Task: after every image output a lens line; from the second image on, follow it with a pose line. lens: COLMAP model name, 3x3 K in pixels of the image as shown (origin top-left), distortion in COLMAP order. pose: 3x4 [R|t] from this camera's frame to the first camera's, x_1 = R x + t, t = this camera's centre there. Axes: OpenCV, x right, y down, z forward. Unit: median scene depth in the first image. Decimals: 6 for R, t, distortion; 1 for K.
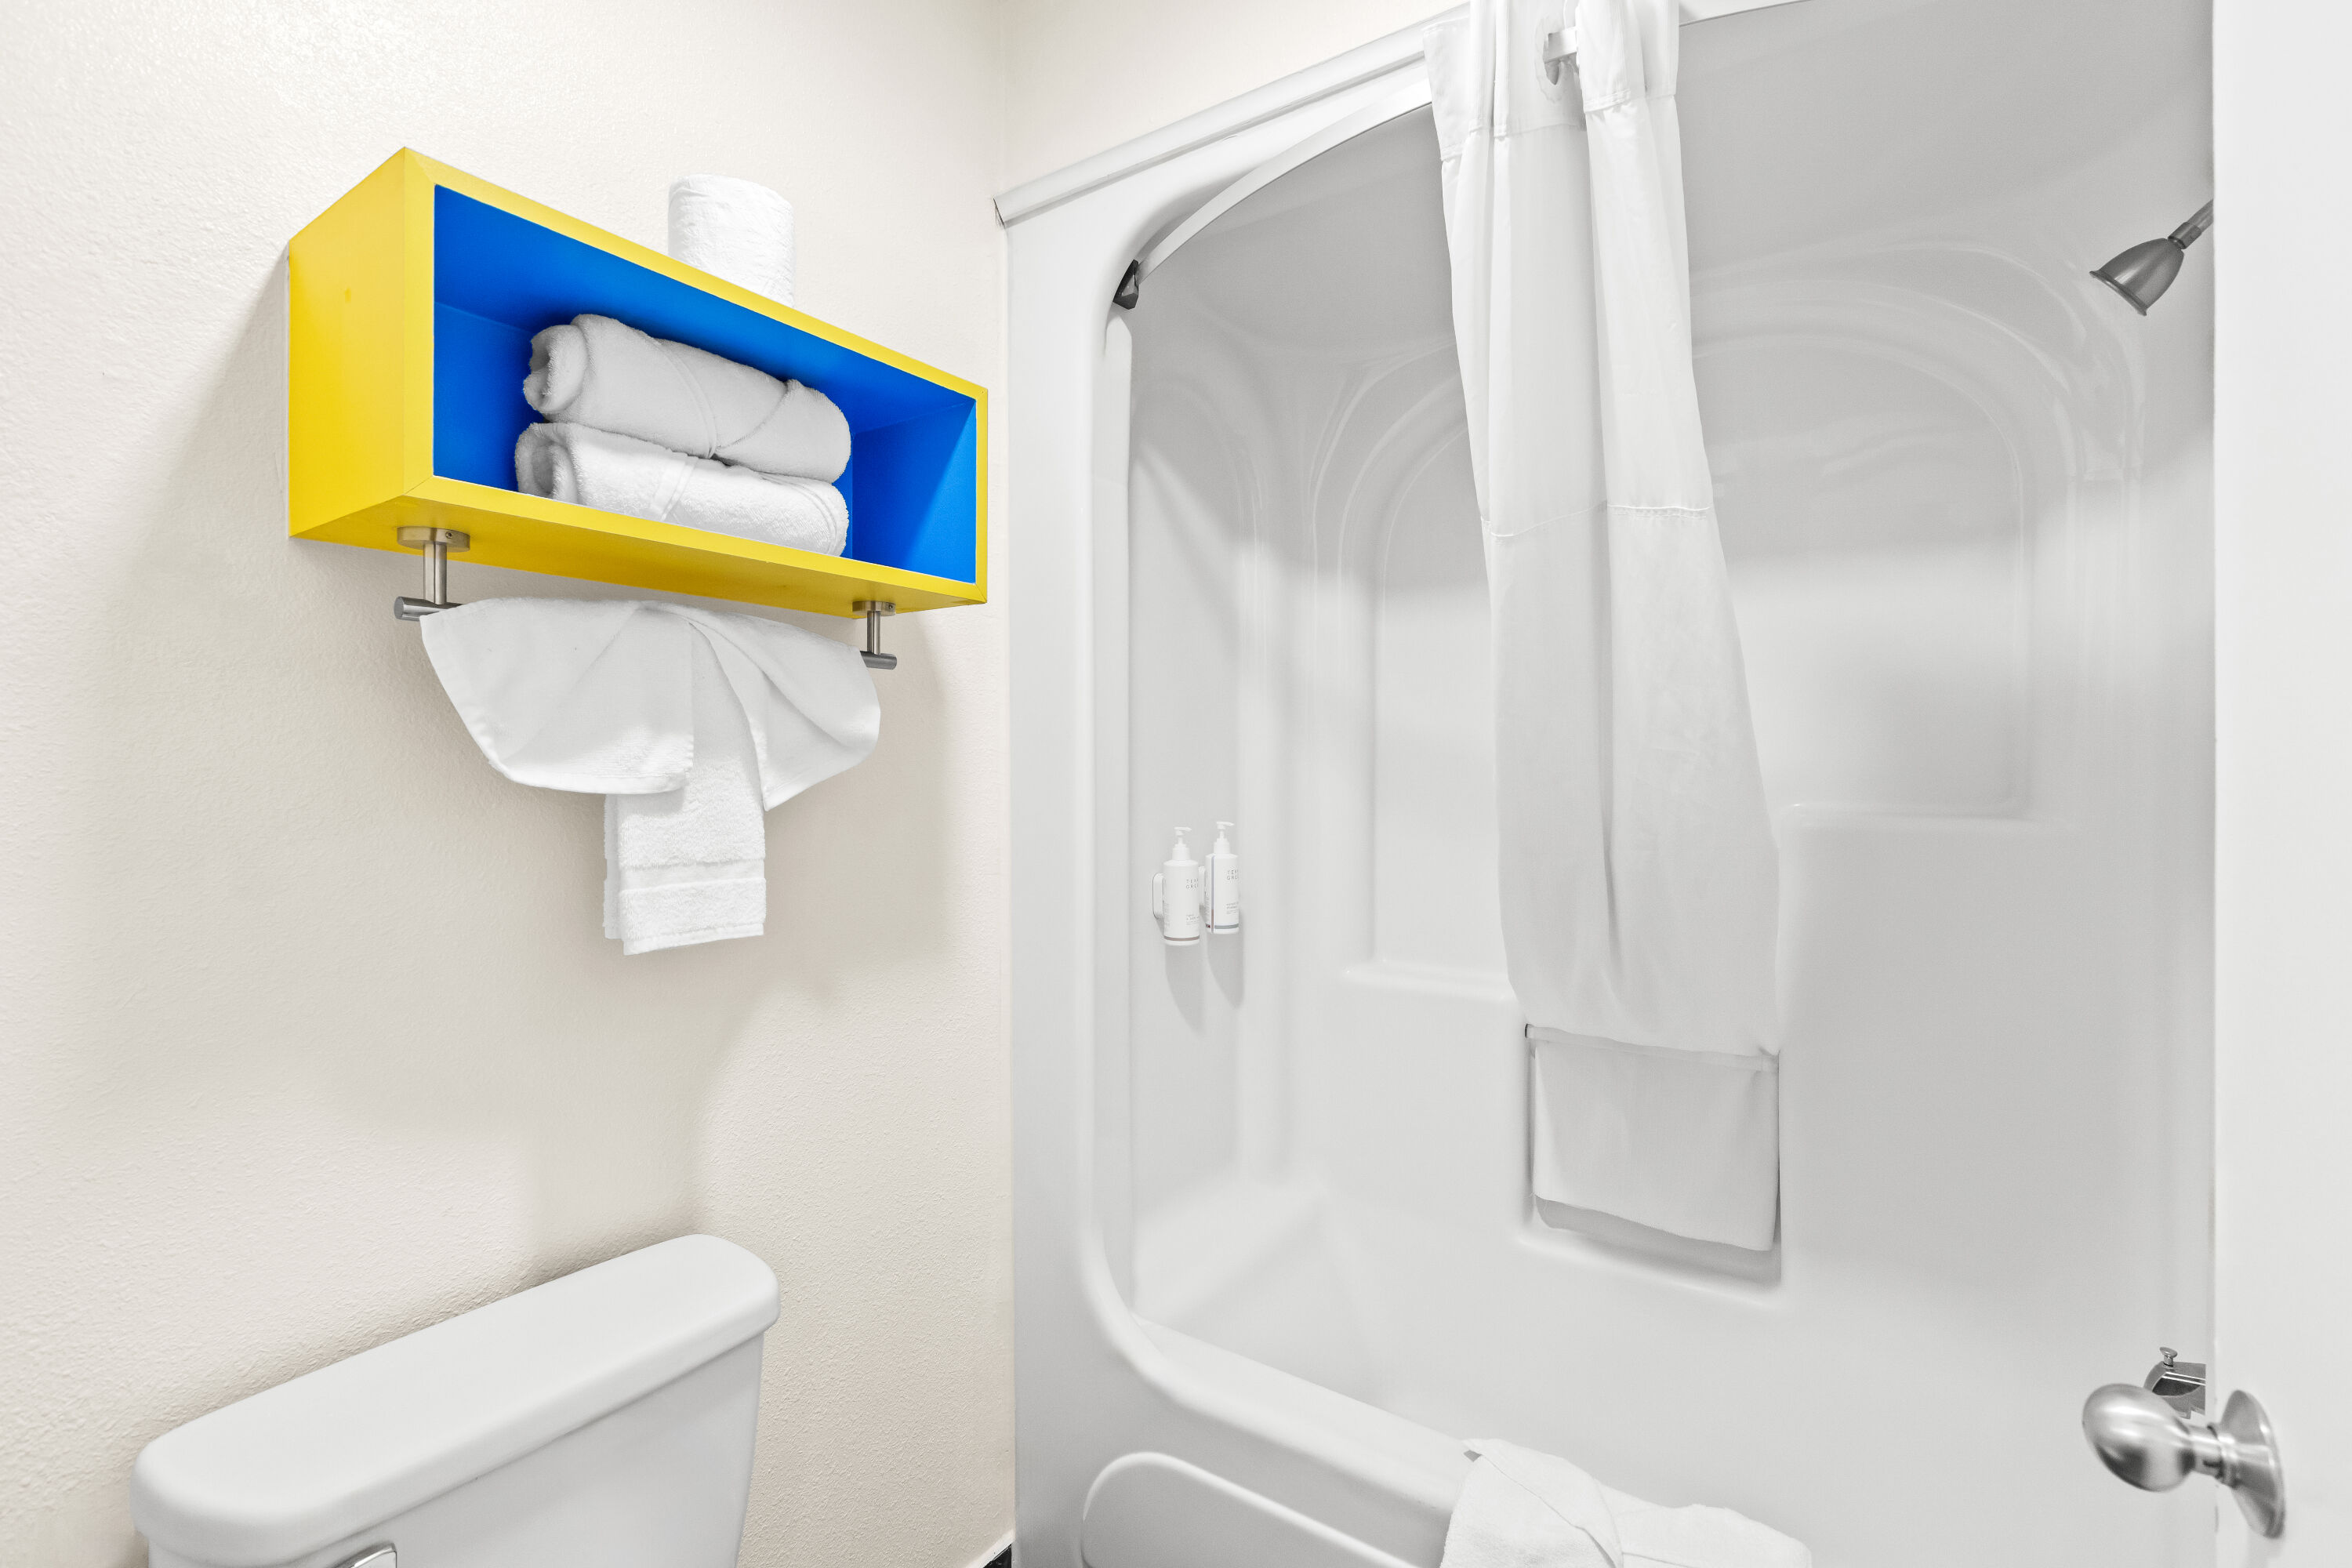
lens RADIAL K [[1048.8, 0, 1174.5], [0, 1048.8, 772.4], [0, 0, 1]] dist [0.003376, -0.001401]
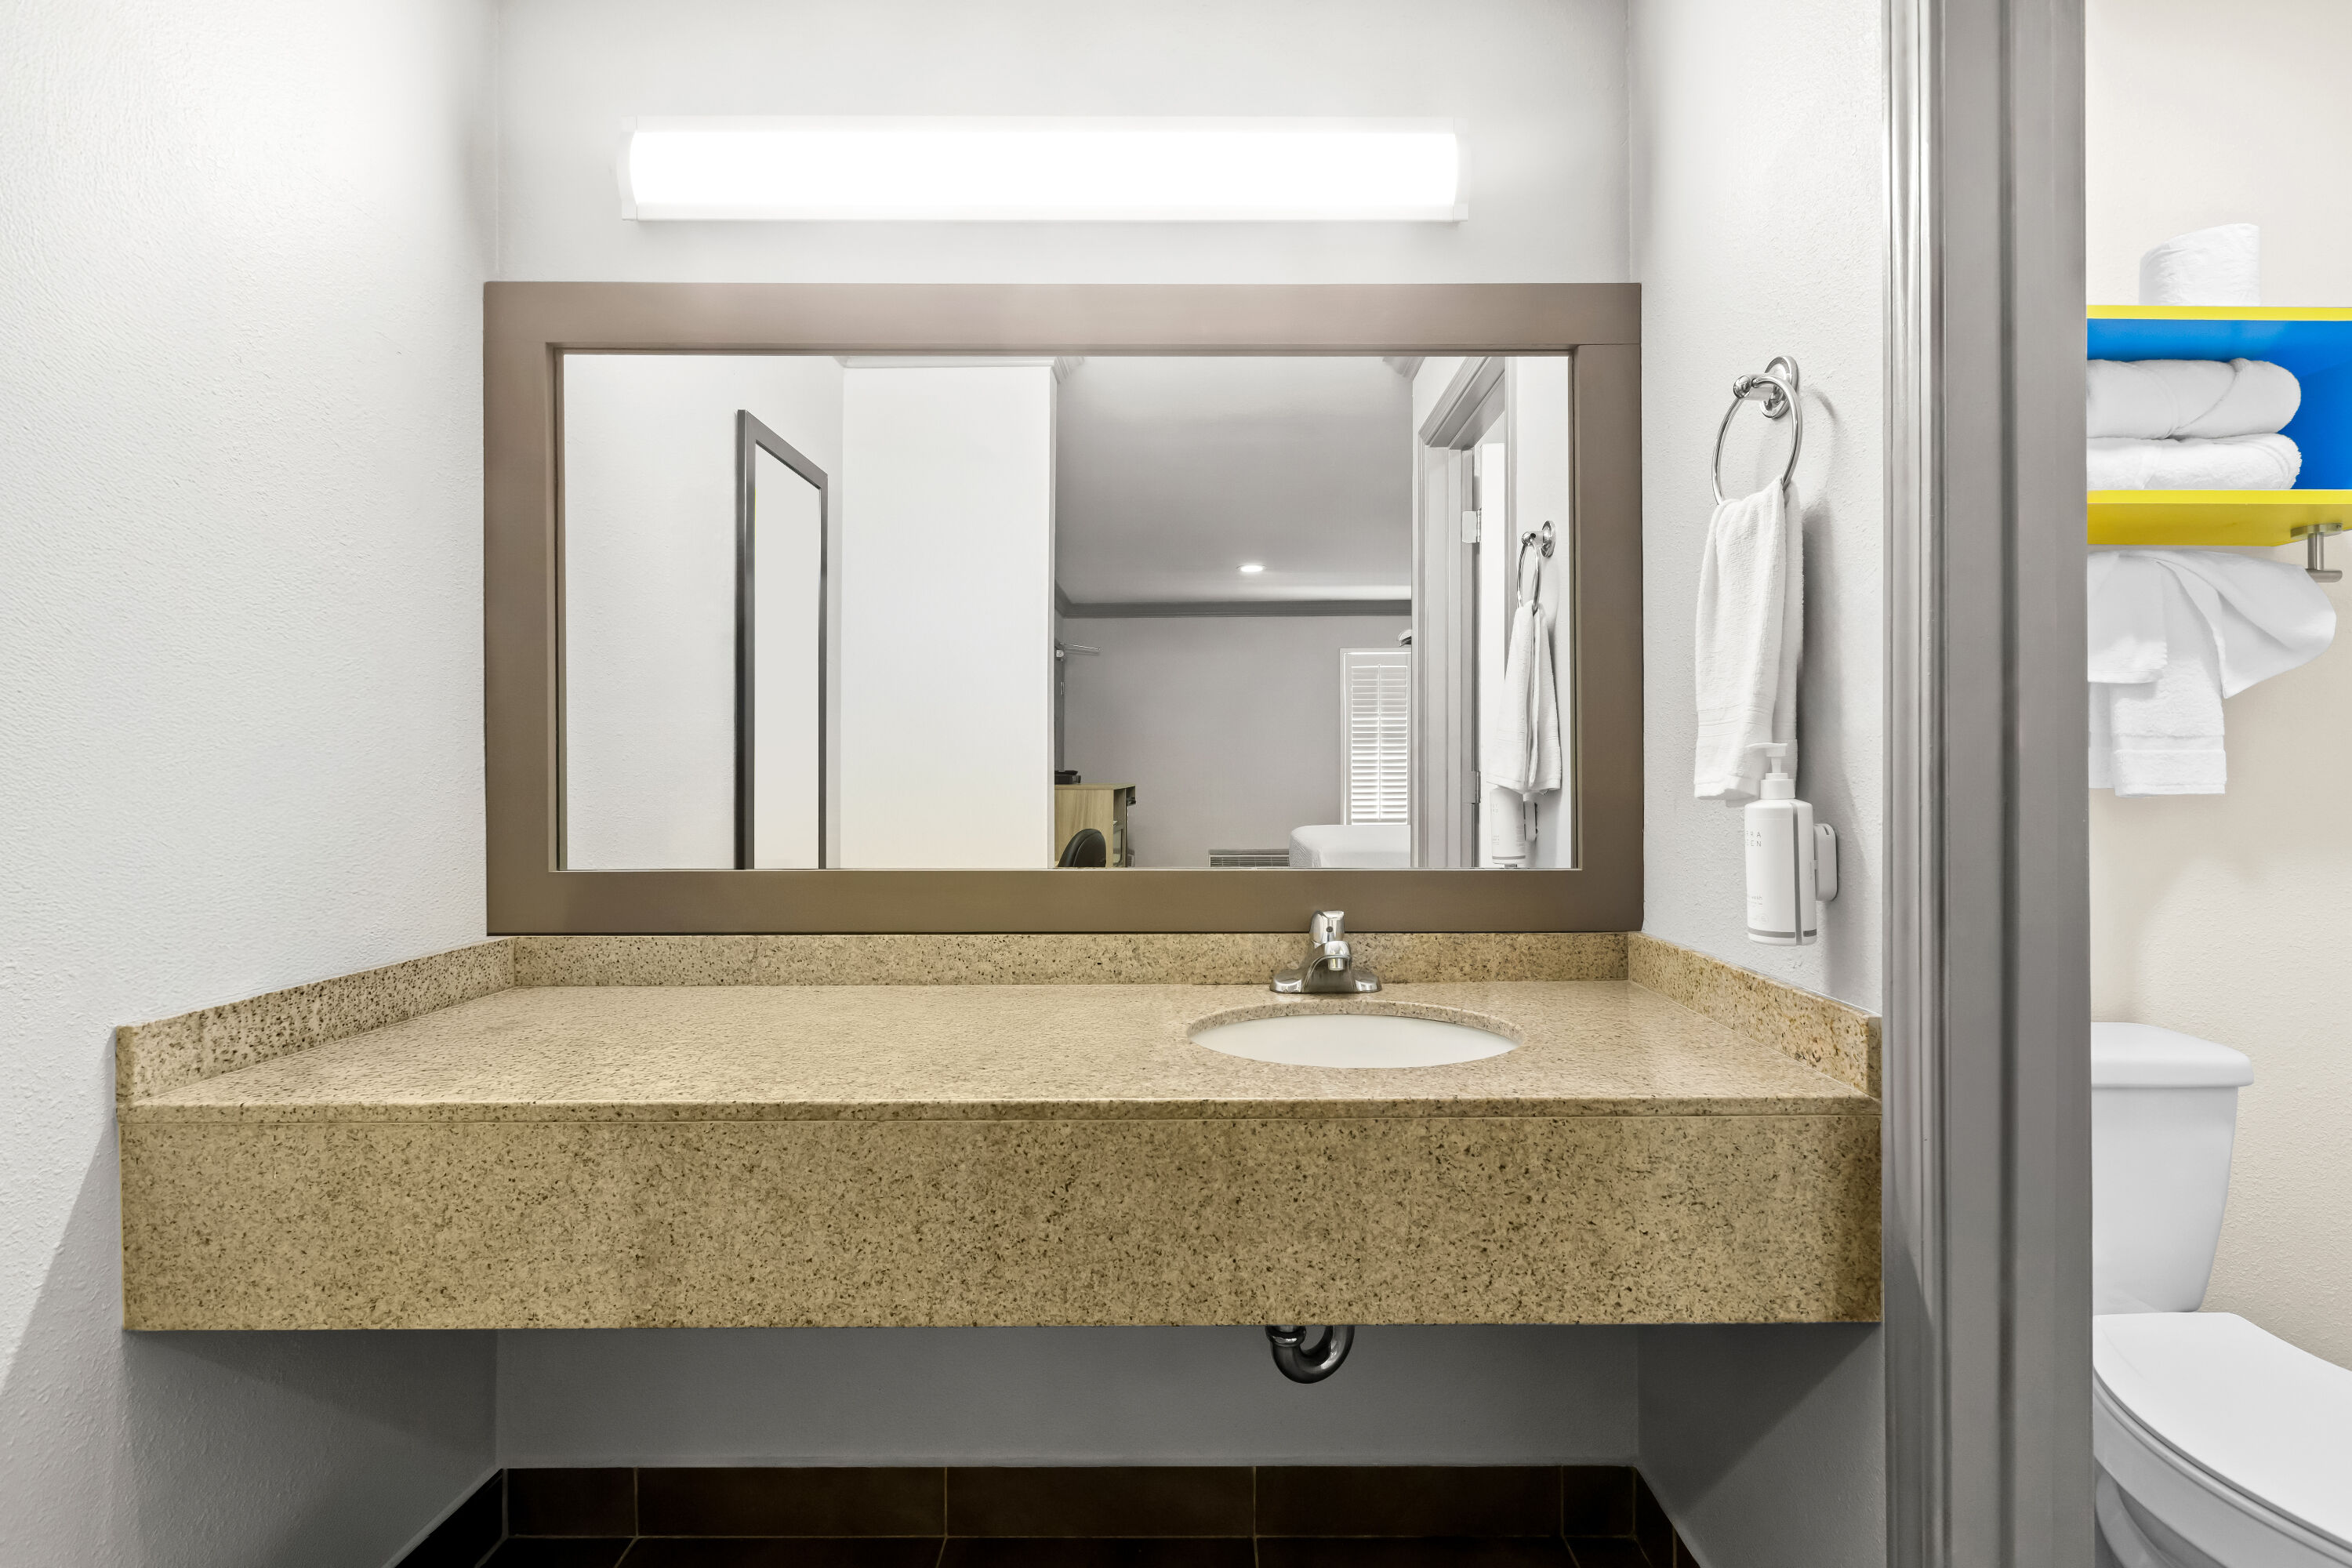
lens RADIAL K [[1048.8, 0, 1200.8], [0, 1048.8, 775.1], [0, 0, 1]] dist [0.003376, -0.001401]
pose [[0.576694, -0.003548, -0.816953, -0.058869], [0.003587, 0.999992, -0.001810, 0.128433], [0.816953, -0.001886, 0.576702, -0.781210]]
